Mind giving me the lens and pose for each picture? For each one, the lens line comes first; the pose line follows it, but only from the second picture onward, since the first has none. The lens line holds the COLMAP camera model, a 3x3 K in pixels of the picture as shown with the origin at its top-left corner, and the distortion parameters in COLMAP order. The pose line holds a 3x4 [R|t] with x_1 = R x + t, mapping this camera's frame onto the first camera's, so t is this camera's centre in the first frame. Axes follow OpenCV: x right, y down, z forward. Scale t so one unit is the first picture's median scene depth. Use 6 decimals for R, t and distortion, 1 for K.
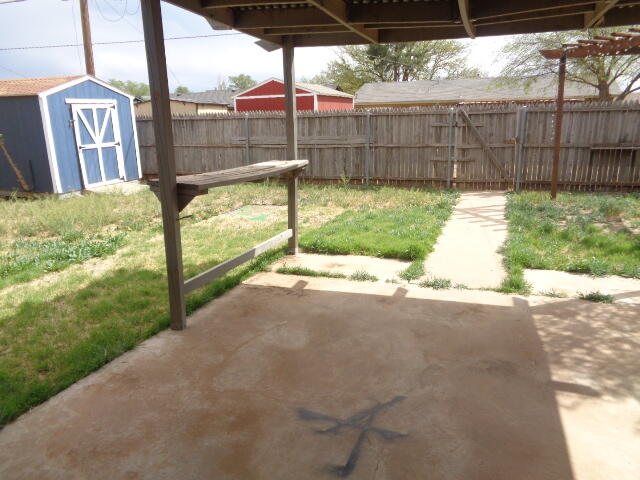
lens RADIAL K [[478.9, 0, 320.0], [0, 478.9, 240.0], [0, 0, 1]] dist [0.004923, 0.003351]
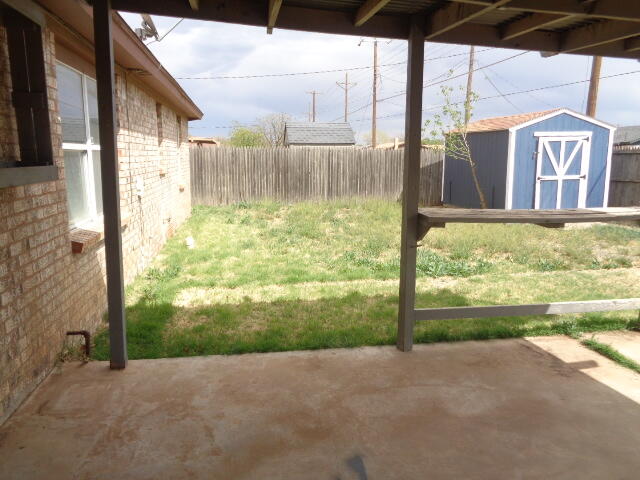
lens RADIAL K [[474.3, 0, 320.0], [0, 474.3, 240.0], [0, 0, 1]] dist [0.003907, -0.001111]
pose [[0.520394, 0.169478, -0.836939, 0.208161], [-0.219607, 0.973703, 0.060625, -0.033868], [0.825205, 0.152249, 0.543928, 0.116912]]
